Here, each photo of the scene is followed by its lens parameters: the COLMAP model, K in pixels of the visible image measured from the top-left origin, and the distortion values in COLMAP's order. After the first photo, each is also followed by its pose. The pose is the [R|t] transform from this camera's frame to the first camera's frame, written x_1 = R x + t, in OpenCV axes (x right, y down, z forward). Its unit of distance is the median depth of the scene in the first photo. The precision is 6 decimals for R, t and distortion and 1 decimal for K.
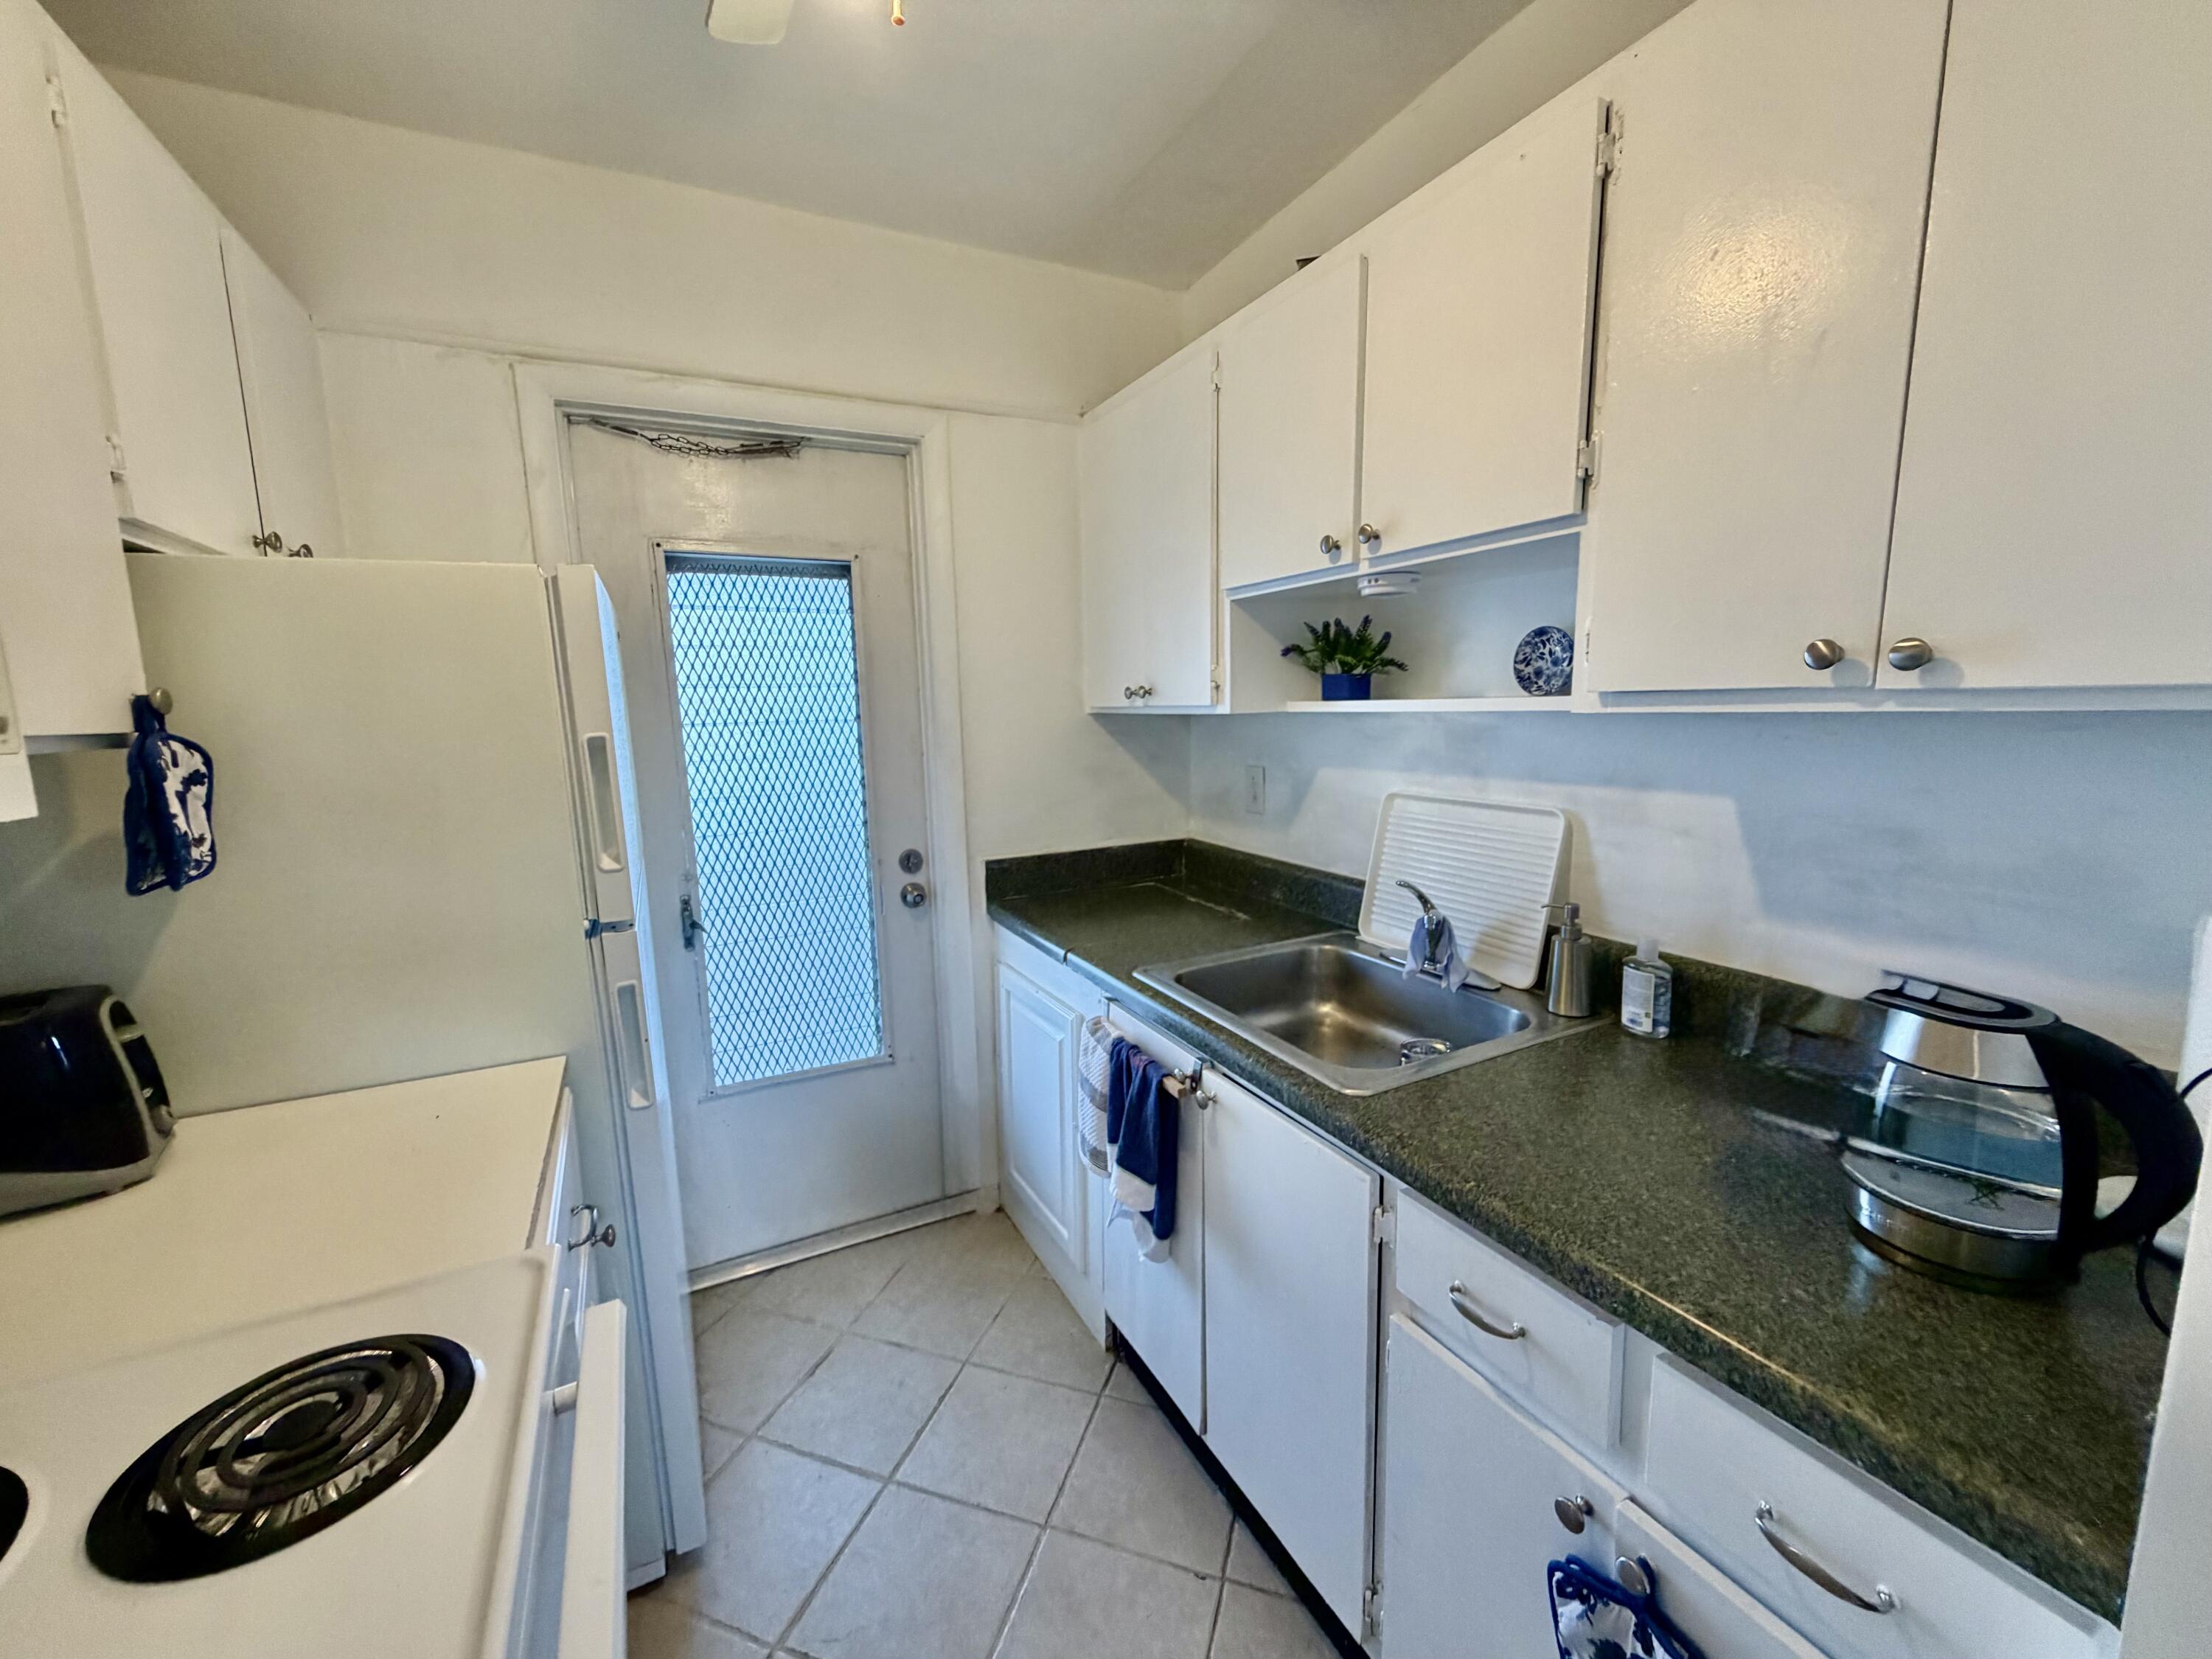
lens RADIAL K [[881.1, 0, 1093.7], [0, 881.1, 830.8], [0, 0, 1]] dist [0.000519, 0.000312]
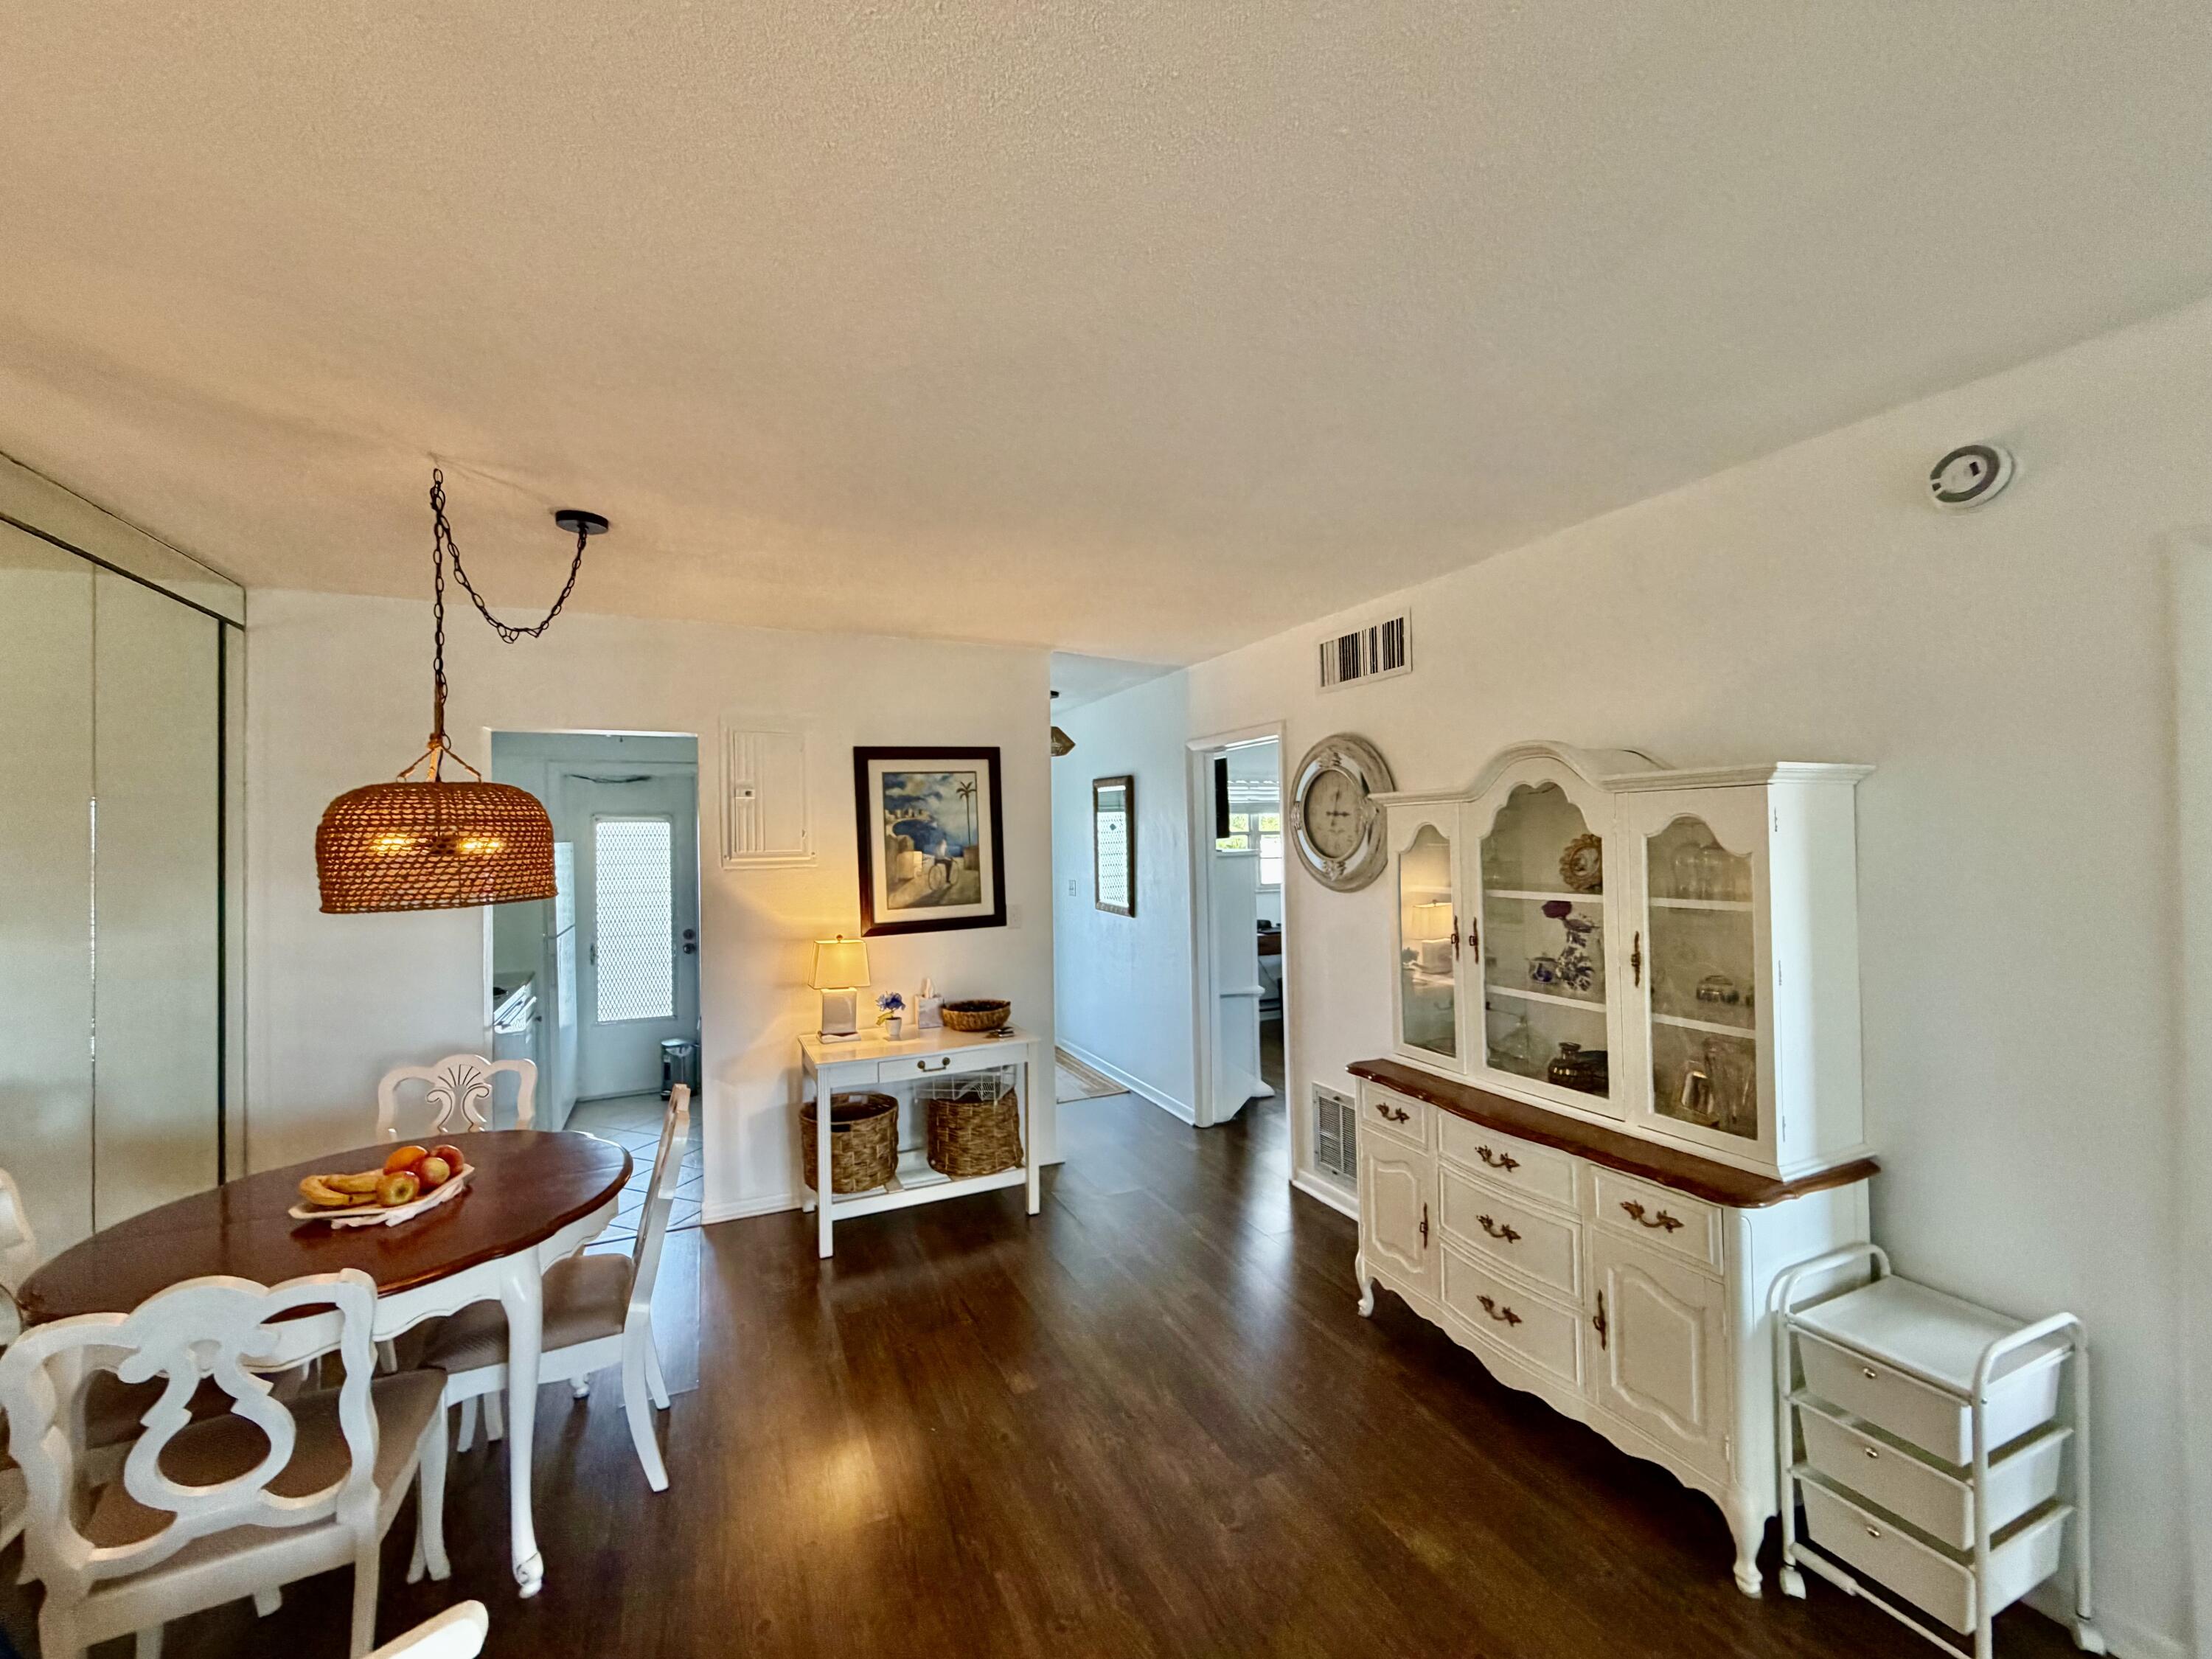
lens RADIAL K [[881.7, 0, 1100.3], [0, 881.7, 830.8], [0, 0, 1]] dist [0.000515, 0.000070]
pose [[0.999155, 0.002241, -0.041042, 1.279237], [-0.008587, 0.987860, -0.155109, 0.148090], [0.040196, 0.155330, 0.987045, -1.764904]]
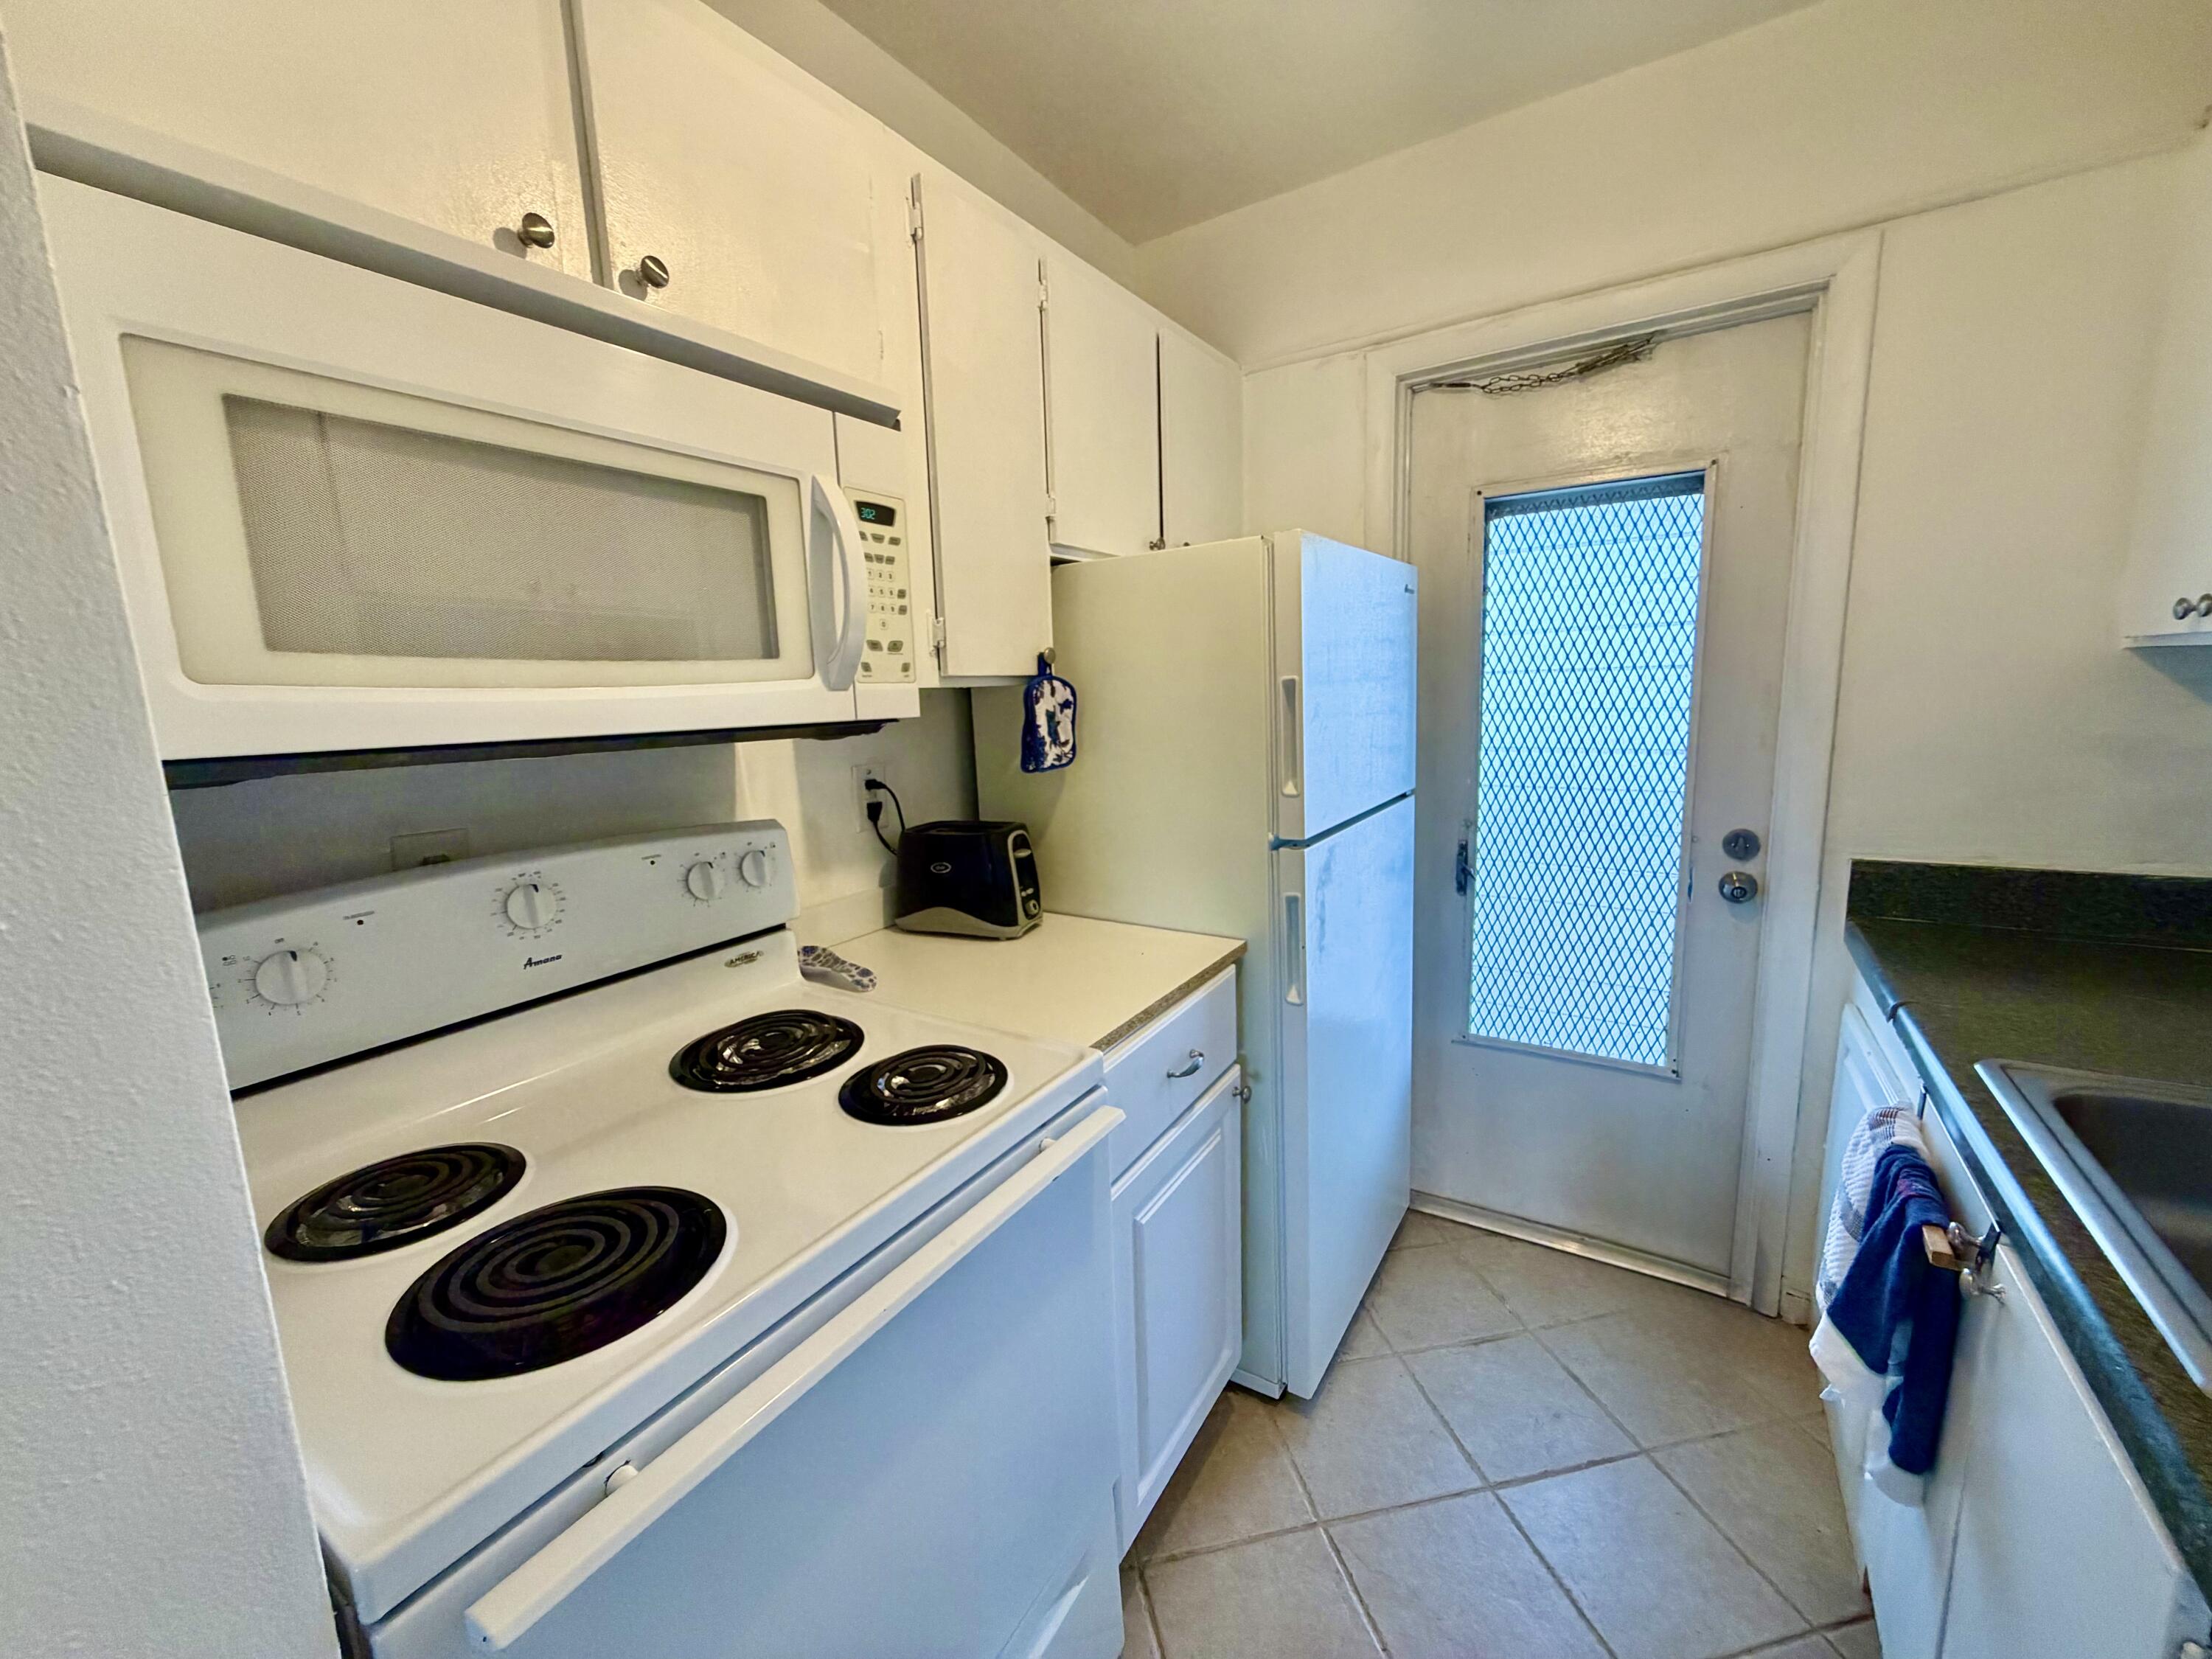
lens RADIAL K [[889.5, 0, 1106.0], [0, 889.5, 829.5], [0, 0, 1]] dist [0.000136, 0.000232]
pose [[0.507341, 0.141071, -0.850120, 0.219667], [-0.100815, 0.989452, 0.104027, -0.005185], [0.855828, 0.032928, 0.516211, 0.123330]]
